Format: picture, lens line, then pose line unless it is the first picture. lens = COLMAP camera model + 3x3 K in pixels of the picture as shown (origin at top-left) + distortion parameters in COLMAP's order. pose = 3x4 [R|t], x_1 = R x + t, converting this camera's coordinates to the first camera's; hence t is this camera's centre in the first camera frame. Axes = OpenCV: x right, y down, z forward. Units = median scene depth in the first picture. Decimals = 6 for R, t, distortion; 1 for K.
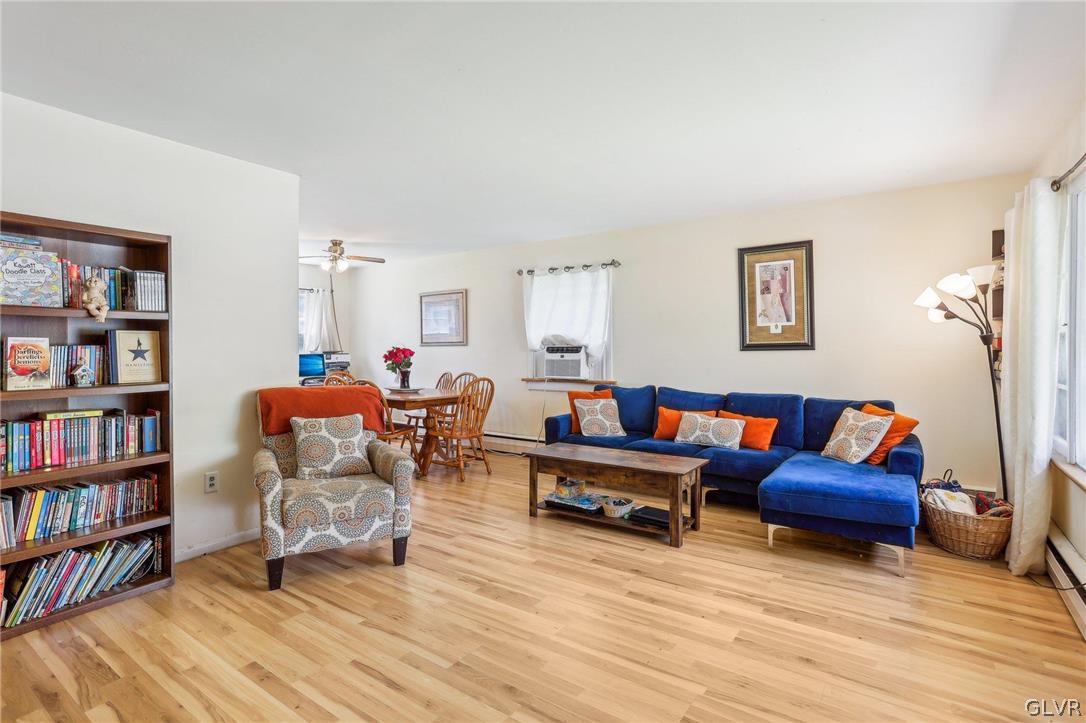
lens RADIAL K [[538.9, 0, 539.1], [0, 538.9, 357.5], [0, 0, 1]] dist [-0.065985, 0.035860]
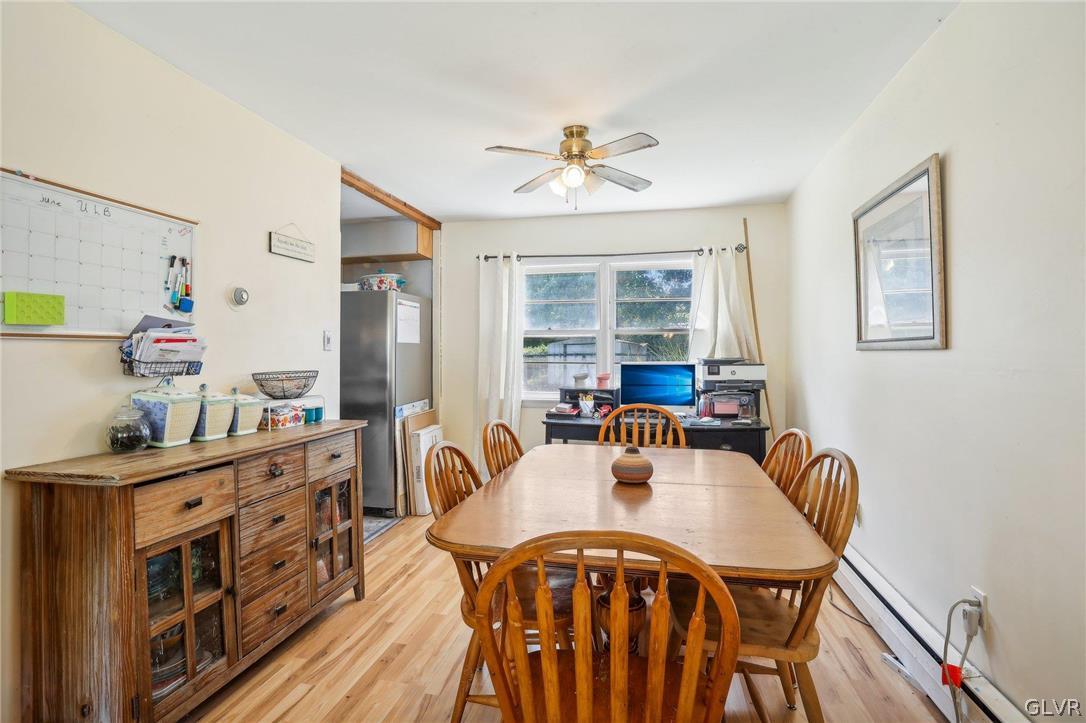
lens RADIAL K [[545.9, 0, 522.8], [0, 545.9, 350.0], [0, 0, 1]] dist [-0.085741, 0.035767]
pose [[0.372192, -0.001434, -0.928155, 0.055726], [-0.011654, 0.999913, -0.006218, -0.024515], [0.928082, 0.013131, 0.372143, 0.972567]]
